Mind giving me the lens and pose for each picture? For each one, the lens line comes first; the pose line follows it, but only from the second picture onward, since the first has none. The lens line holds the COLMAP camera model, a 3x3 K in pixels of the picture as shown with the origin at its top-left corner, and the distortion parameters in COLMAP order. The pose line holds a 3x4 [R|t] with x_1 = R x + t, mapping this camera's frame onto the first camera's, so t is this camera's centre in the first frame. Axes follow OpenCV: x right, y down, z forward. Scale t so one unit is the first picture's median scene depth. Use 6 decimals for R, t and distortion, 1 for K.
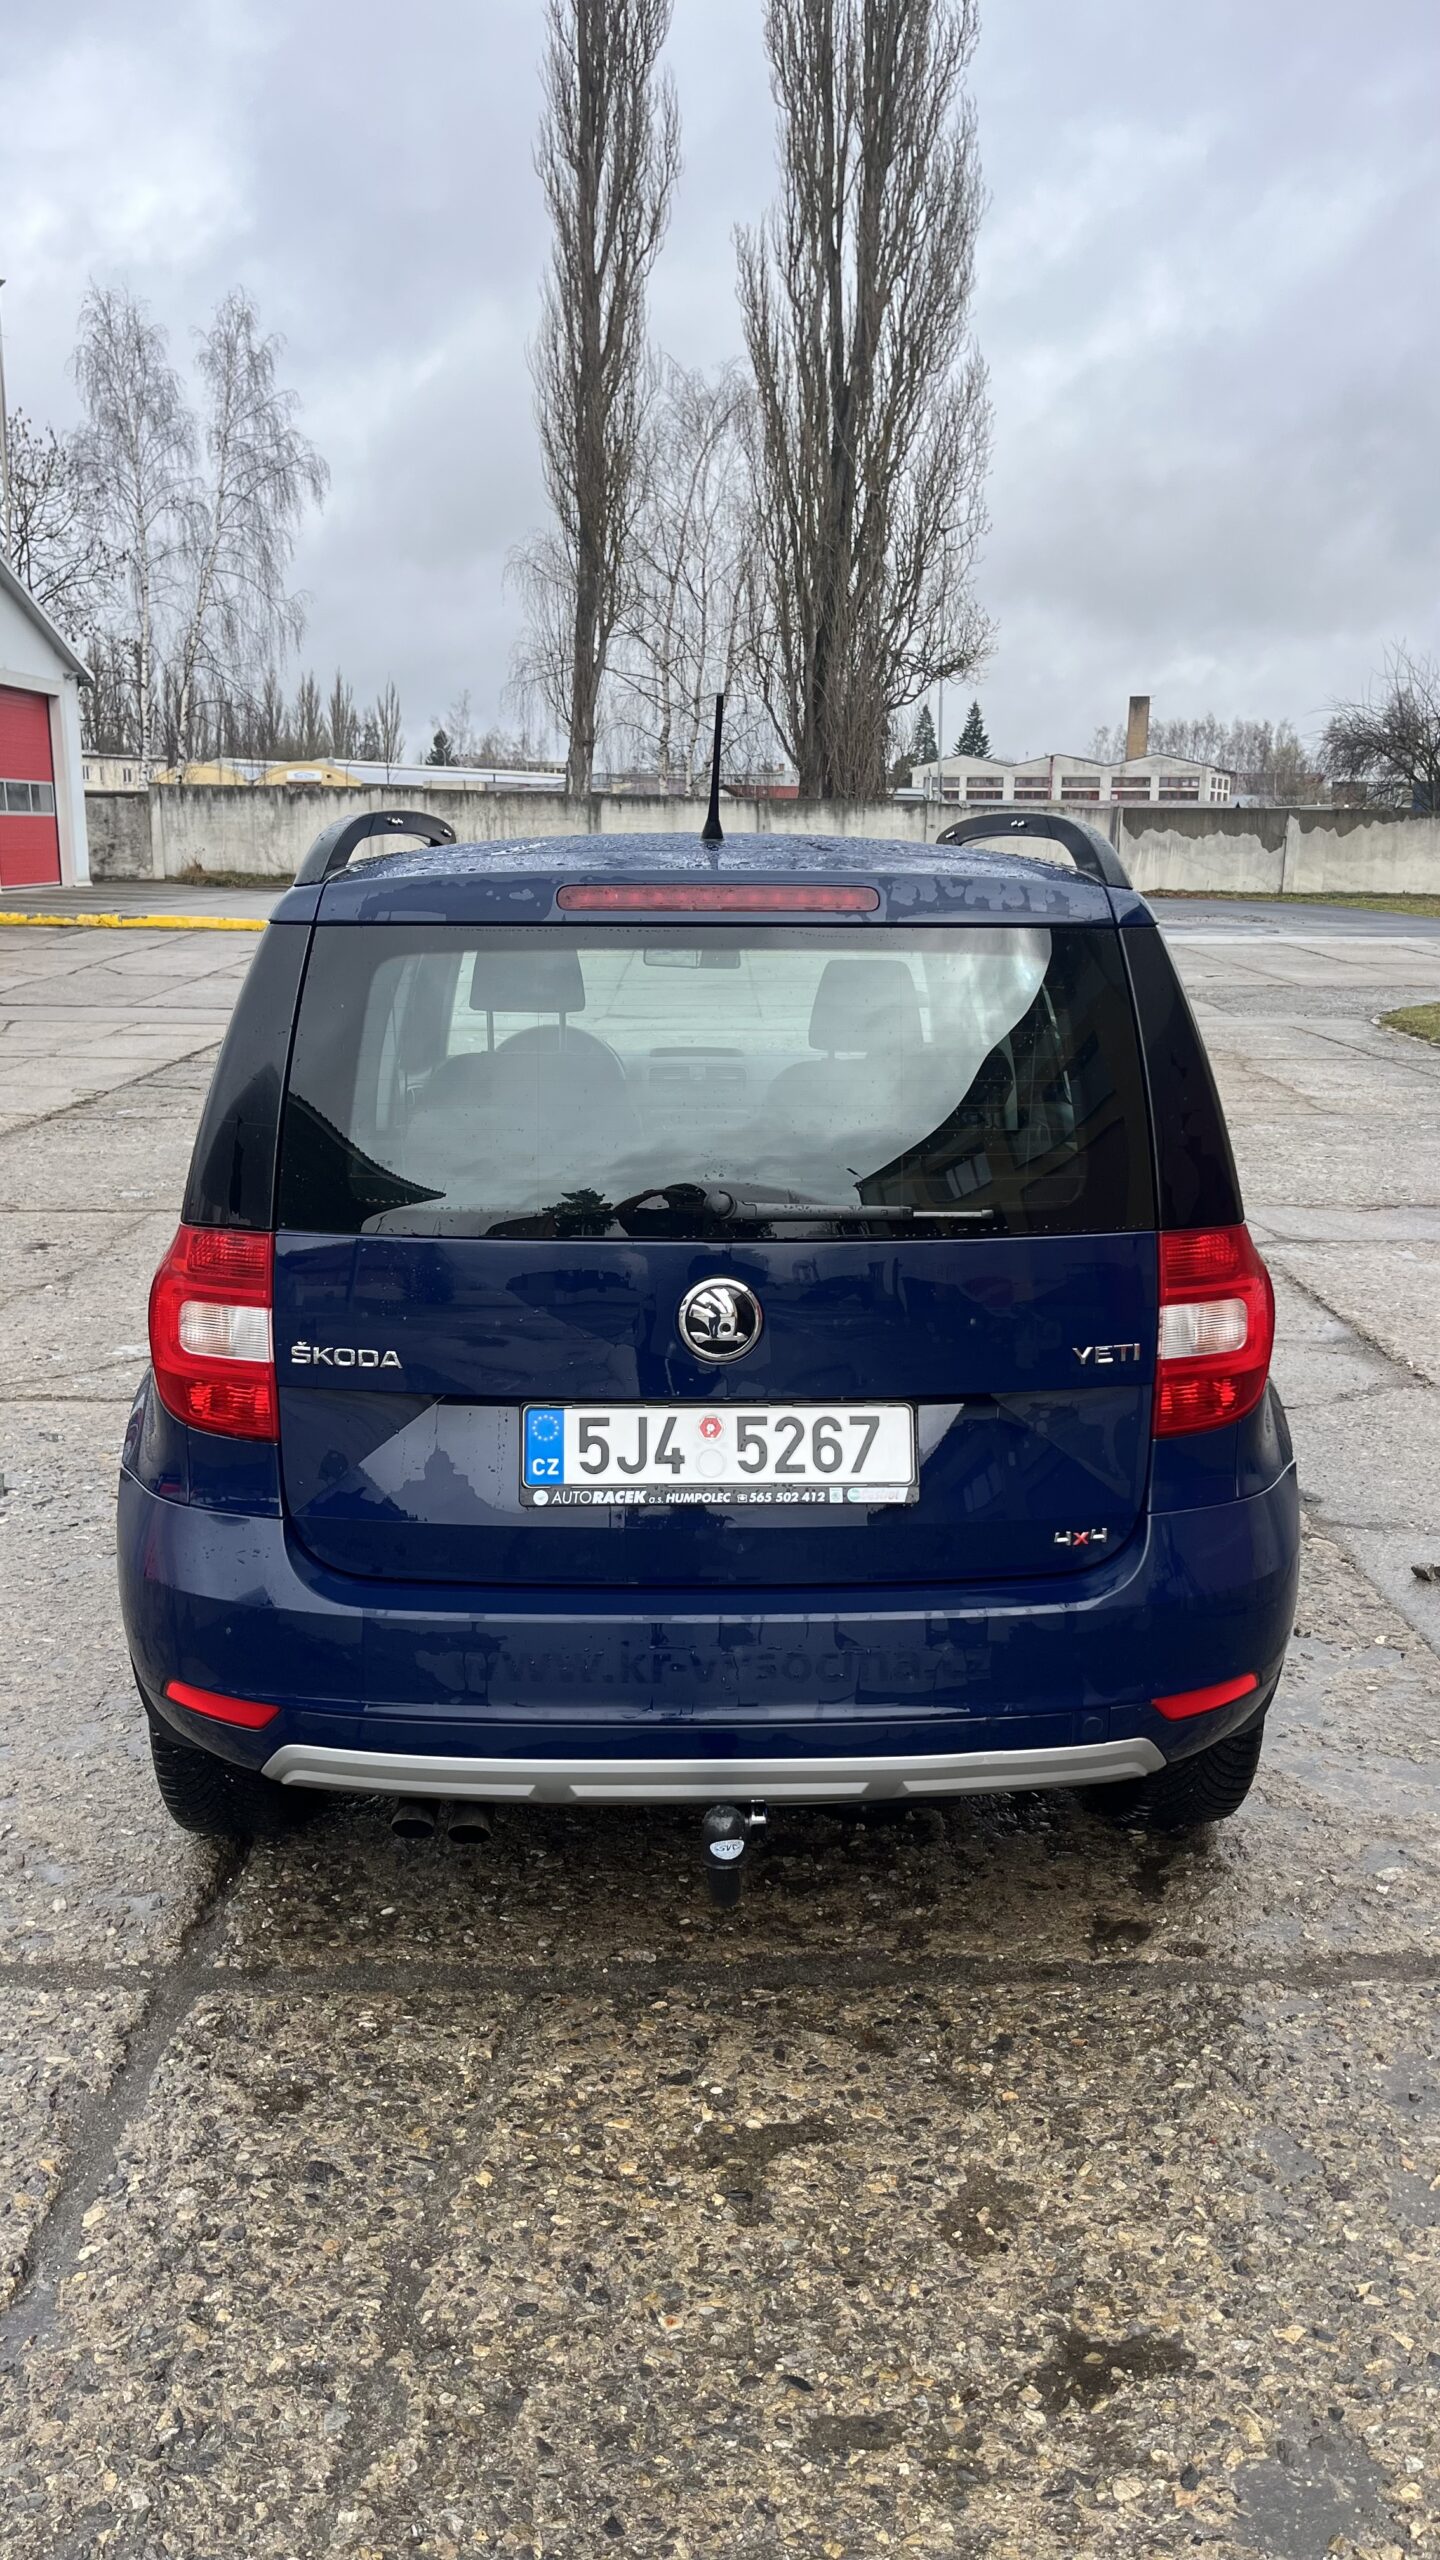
lens RADIAL K [[1942.2, 0, 712.7], [0, 1942.2, 1319.0], [0, 0, 1]] dist [0.063289, -0.104188]
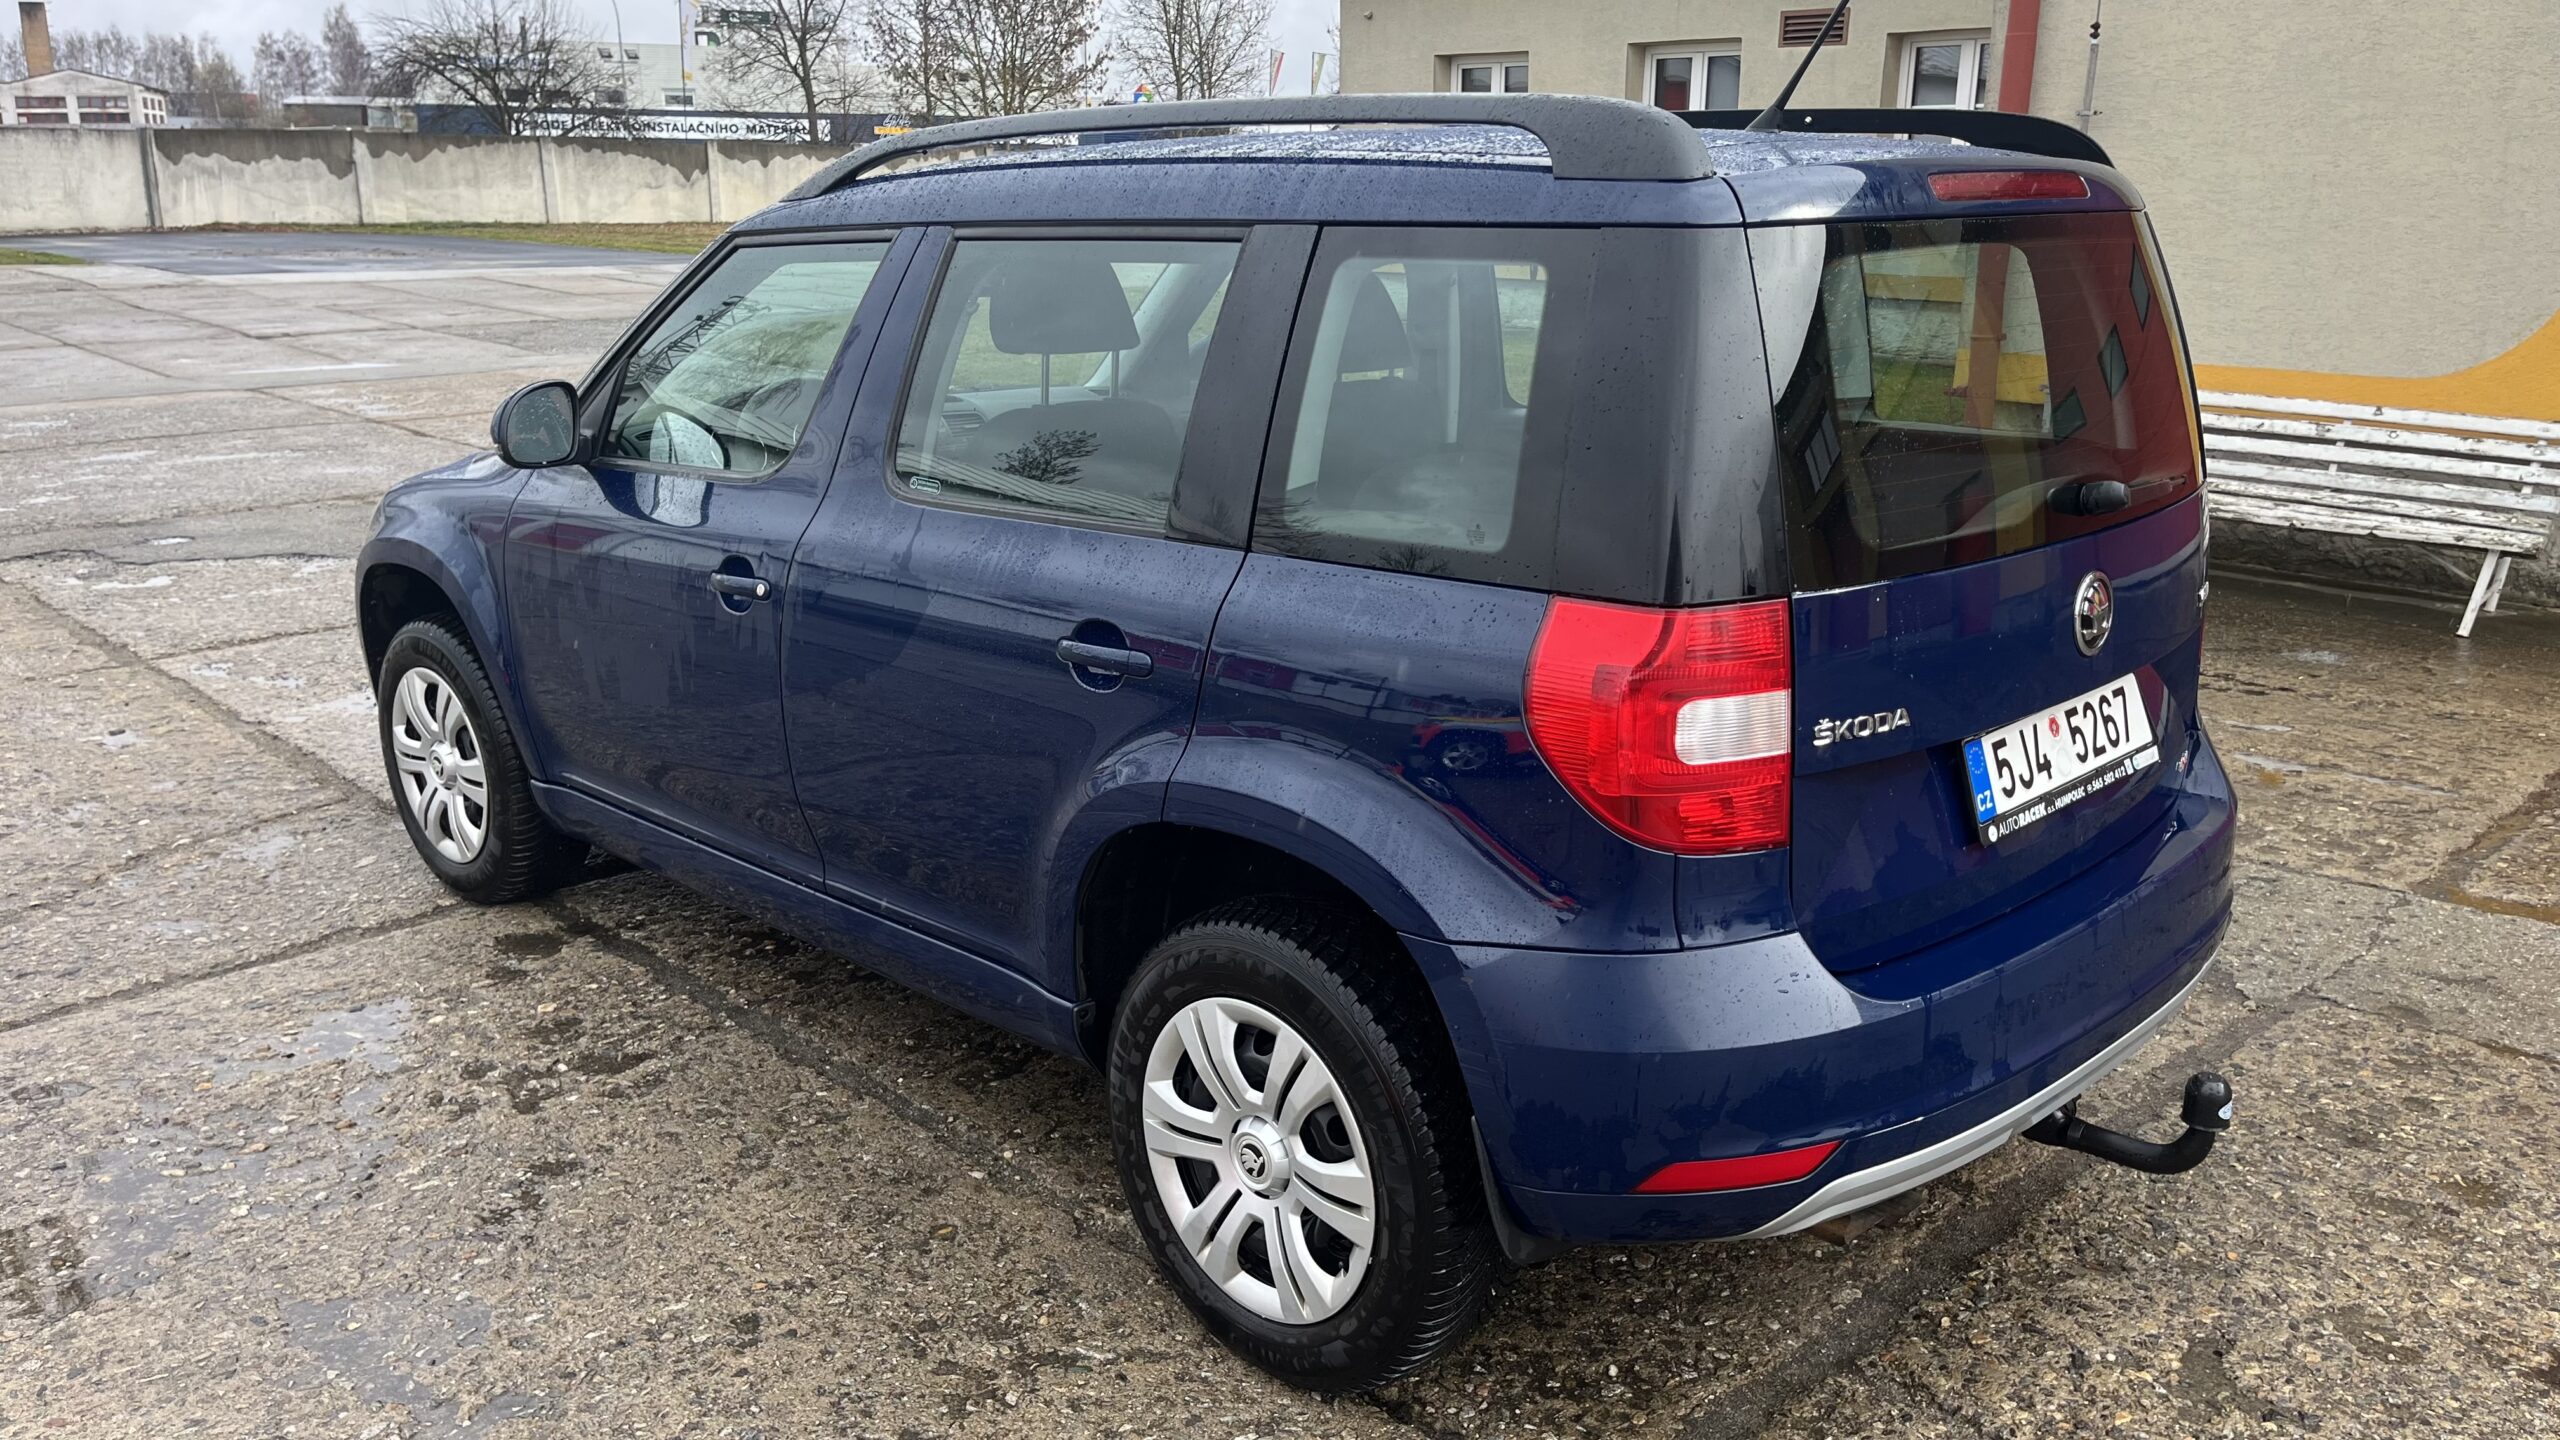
lens RADIAL K [[1929.9, 0, 1297.0], [0, 1929.9, 768.4], [0, 0, 1]] dist [0.102636, -0.151201]
pose [[0.721652, -0.208027, 0.660260, -0.171802], [0.169985, 0.977829, 0.122293, -0.020221], [-0.671061, 0.023981, 0.741014, 0.095193]]
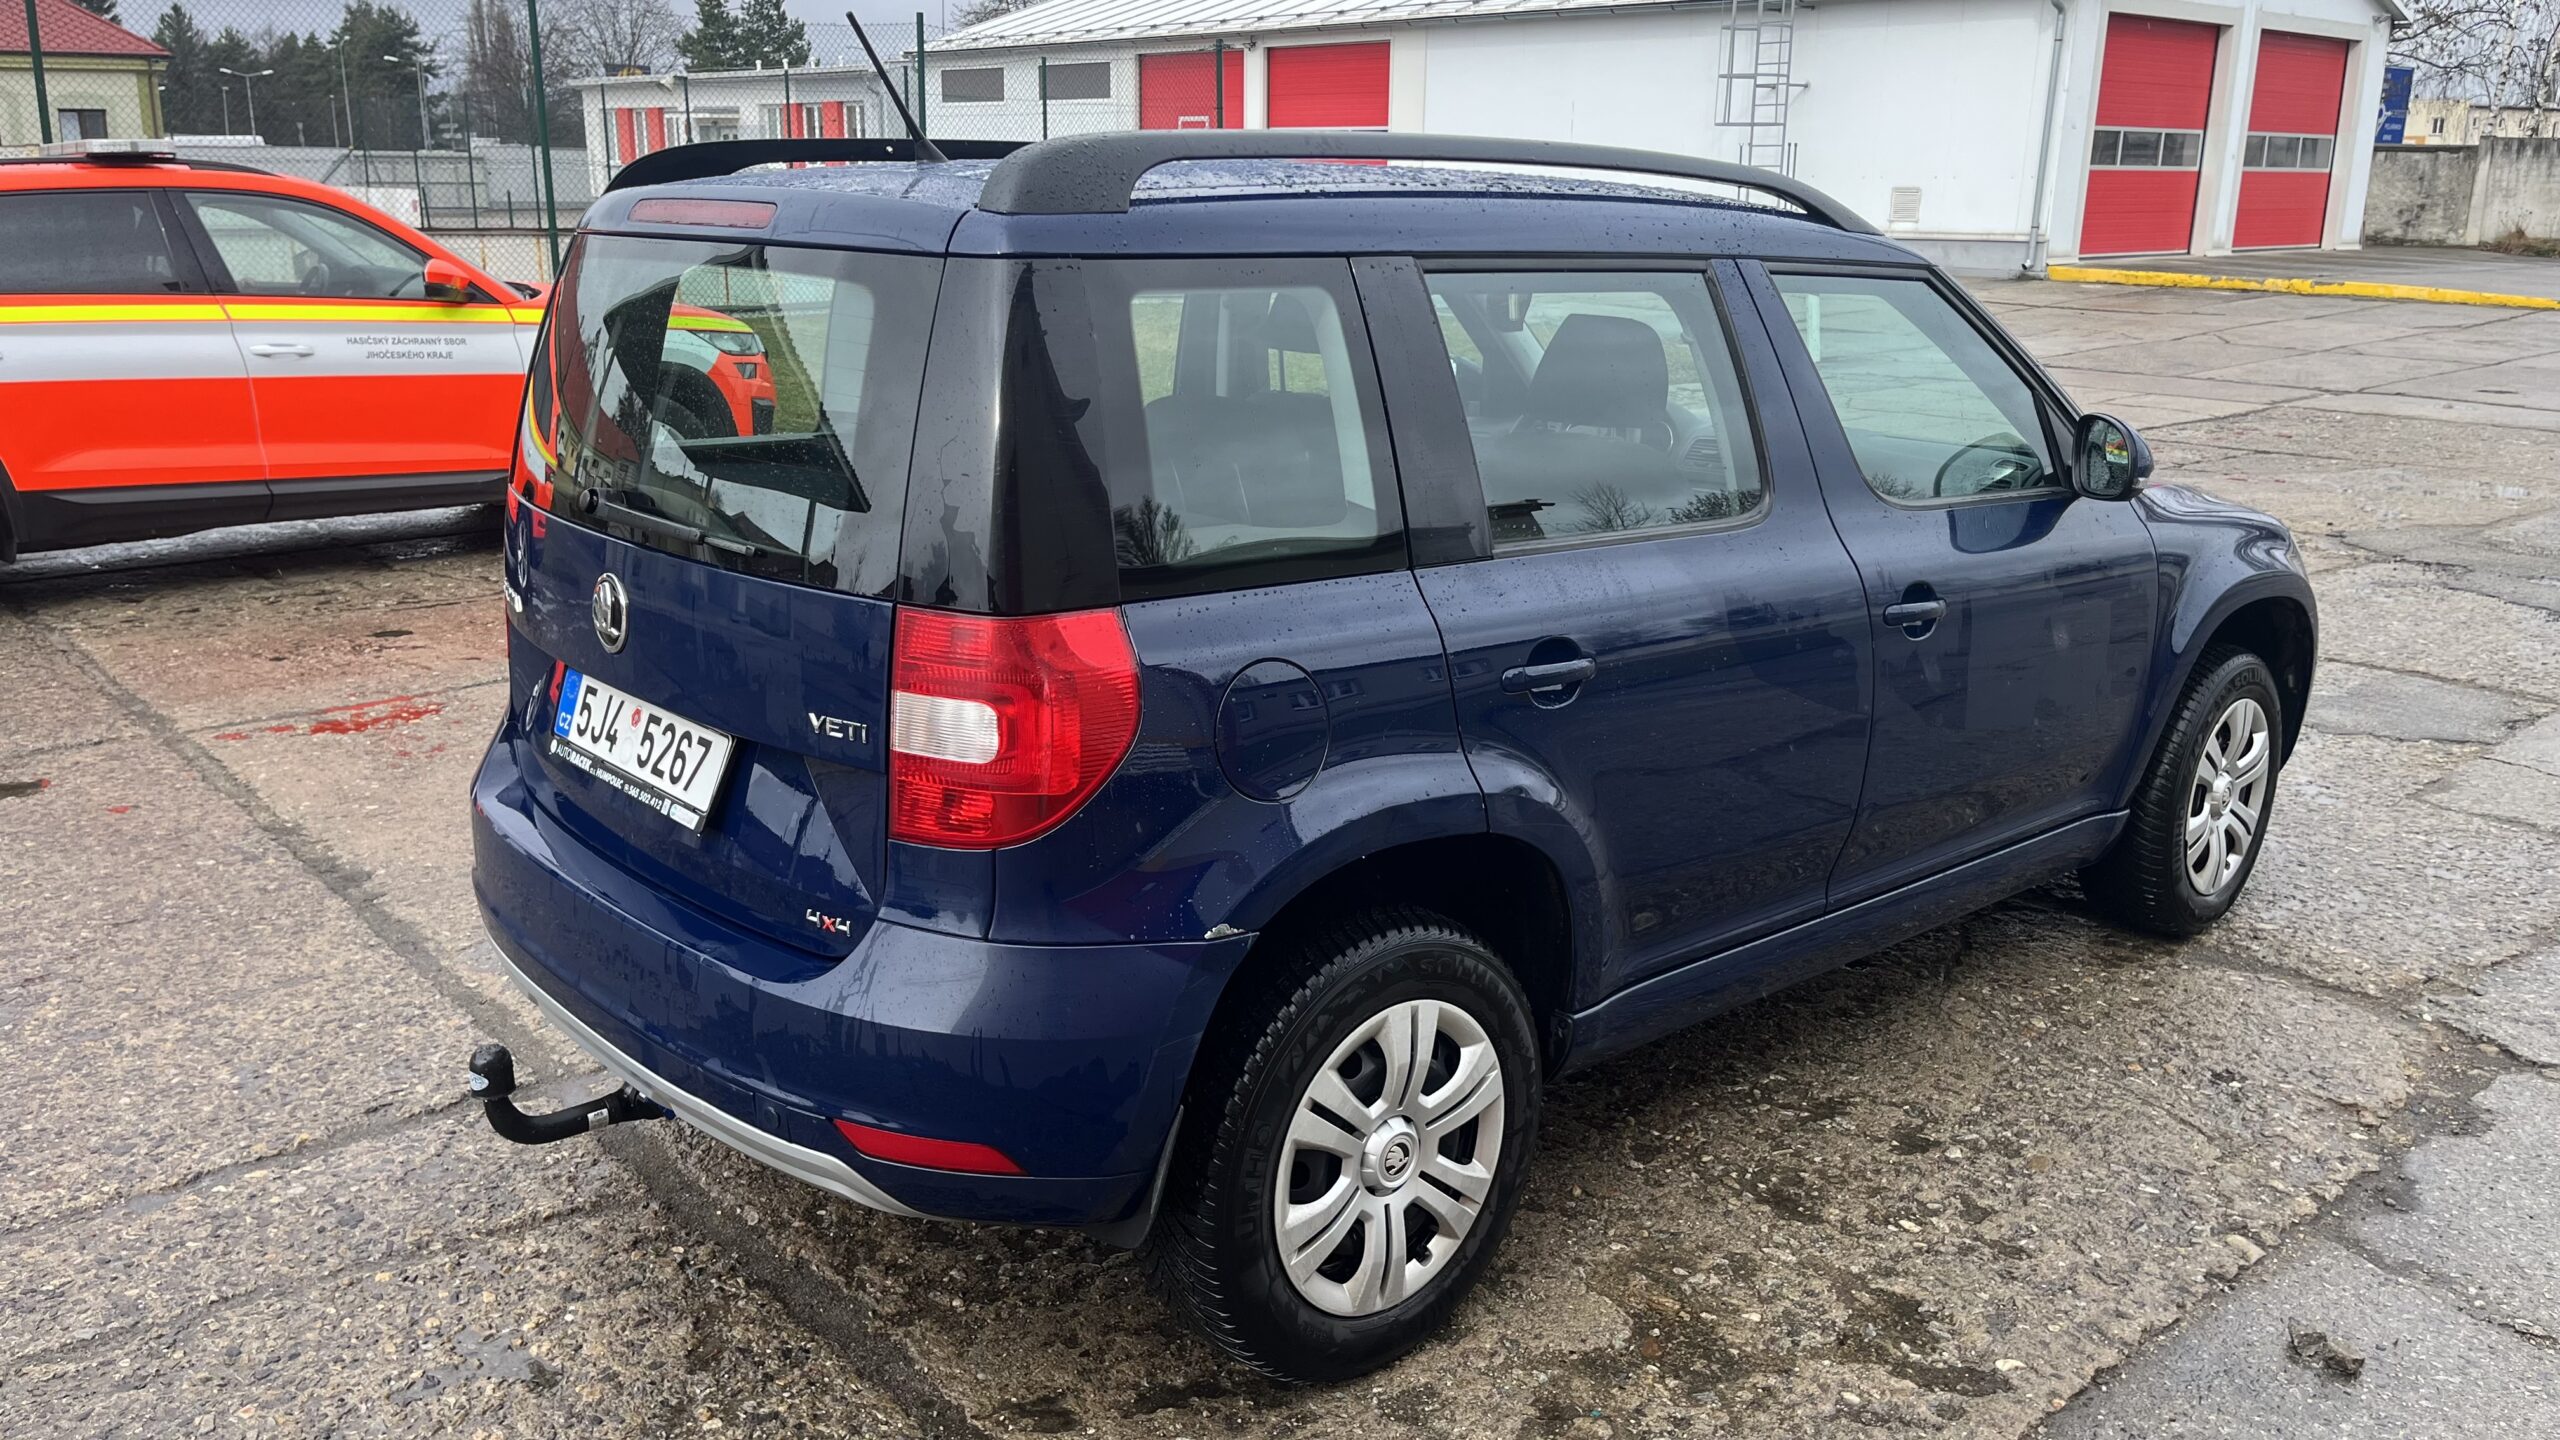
lens RADIAL K [[1942.2, 0, 1280.0], [0, 1942.2, 720.0], [0, 0, 1]] dist [0.063289, -0.104188]
pose [[0.641972, 0.203283, -0.739289, 0.184066], [-0.189268, 0.976389, 0.104125, -0.021832], [0.743001, 0.073078, 0.665289, 0.101024]]
